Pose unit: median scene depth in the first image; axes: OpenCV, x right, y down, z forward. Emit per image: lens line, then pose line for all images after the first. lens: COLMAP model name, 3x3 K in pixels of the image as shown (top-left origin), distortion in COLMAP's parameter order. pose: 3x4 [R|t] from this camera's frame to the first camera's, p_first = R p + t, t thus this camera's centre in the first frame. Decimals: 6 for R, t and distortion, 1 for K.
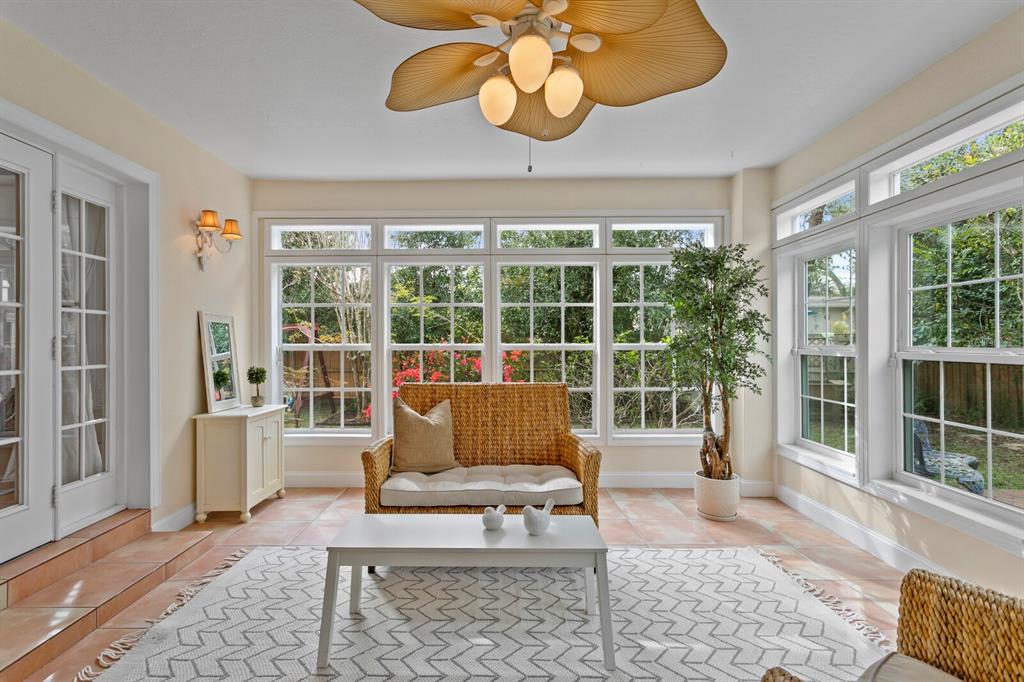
lens RADIAL K [[486.7, 0, 509.4], [0, 486.7, 341.2], [0, 0, 1]] dist [0.007481, -0.000438]
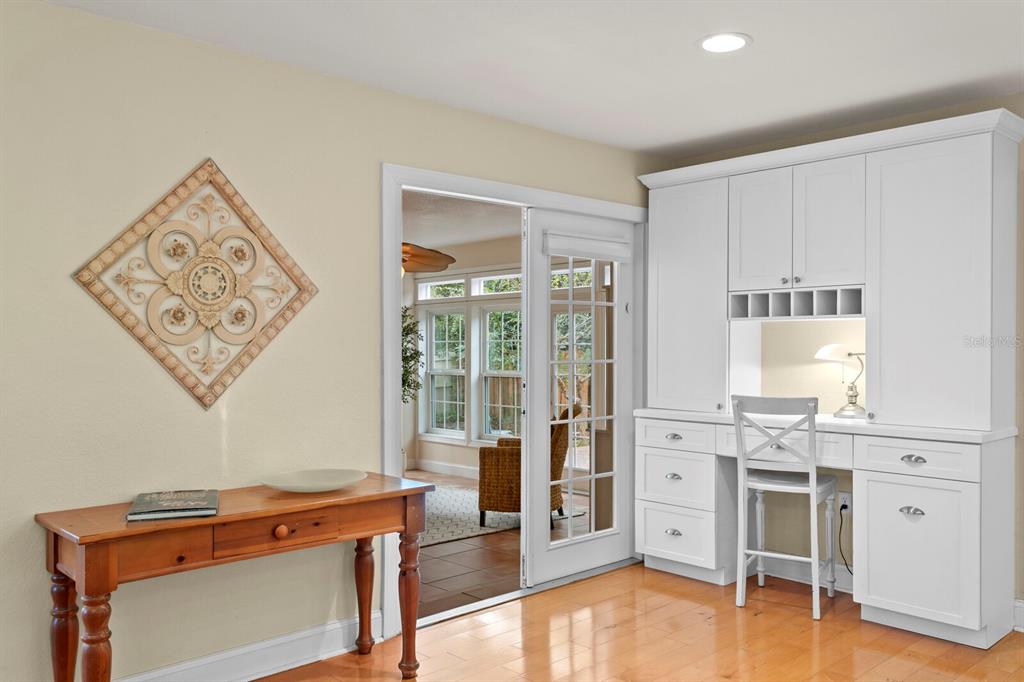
lens RADIAL K [[846.2, 0, 508.9], [0, 846.2, 340.8], [0, 0, 1]] dist [0.059653, -0.005202]
pose [[0.724767, 0.002043, 0.688991, -1.331818], [0.001896, 0.999986, -0.004960, -0.080007], [-0.688991, 0.004901, 0.724753, -1.389370]]
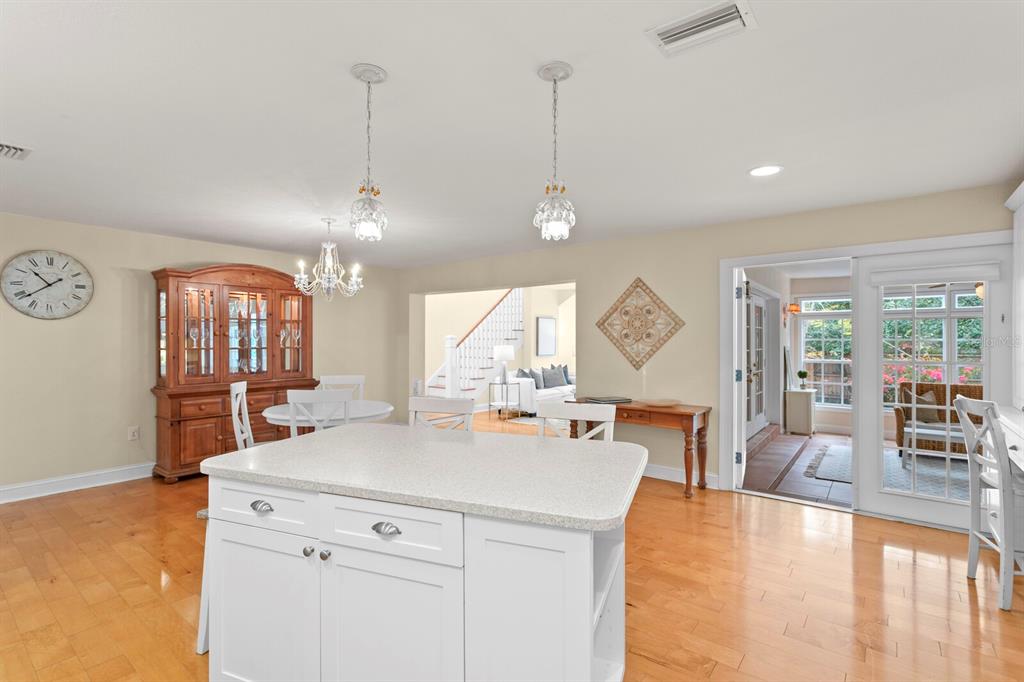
lens RADIAL K [[486.7, 0, 509.8], [0, 486.7, 340.3], [0, 0, 1]] dist [0.007481, -0.000438]
pose [[0.793053, 0.004997, -0.609133, -0.306513], [-0.004374, 0.999987, 0.002509, -0.102016], [0.609138, 0.000675, 0.793064, -1.871164]]
